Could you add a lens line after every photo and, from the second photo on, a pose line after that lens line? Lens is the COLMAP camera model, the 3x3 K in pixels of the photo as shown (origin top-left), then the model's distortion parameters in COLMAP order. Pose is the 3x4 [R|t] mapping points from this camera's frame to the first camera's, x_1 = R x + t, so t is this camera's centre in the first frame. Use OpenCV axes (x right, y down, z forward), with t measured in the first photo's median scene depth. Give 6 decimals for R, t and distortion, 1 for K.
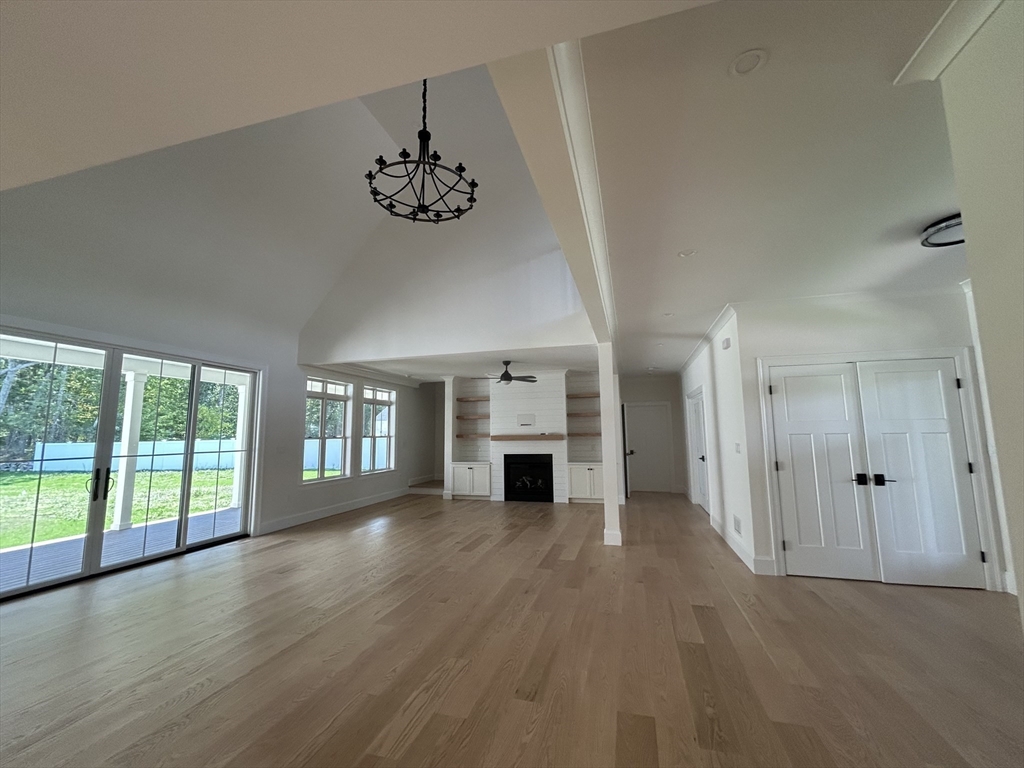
lens RADIAL K [[413.1, 0, 512.0], [0, 413.1, 384.0], [0, 0, 1]] dist [-0.000116, 0.000208]
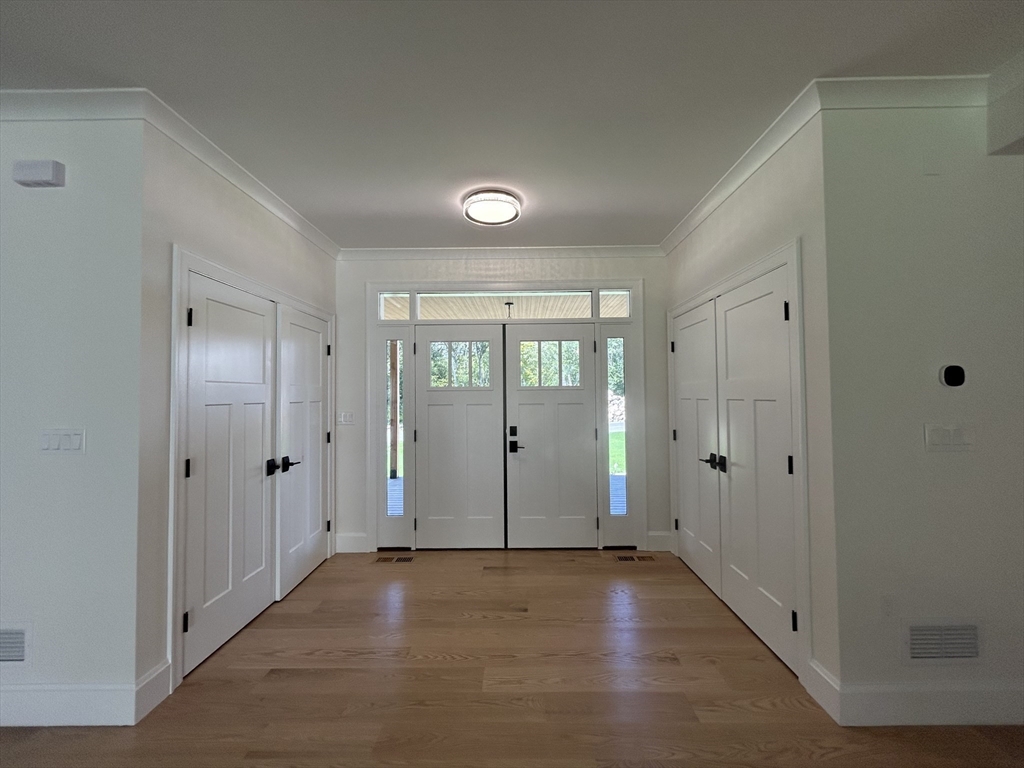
lens RADIAL K [[413.1, 0, 512.0], [0, 413.1, 384.0], [0, 0, 1]] dist [-0.000116, 0.000208]
pose [[-0.262732, 0.040216, 0.964030, 0.047398], [-0.105975, 0.991884, -0.070260, 0.092451], [-0.959031, -0.120622, -0.256338, 0.783844]]
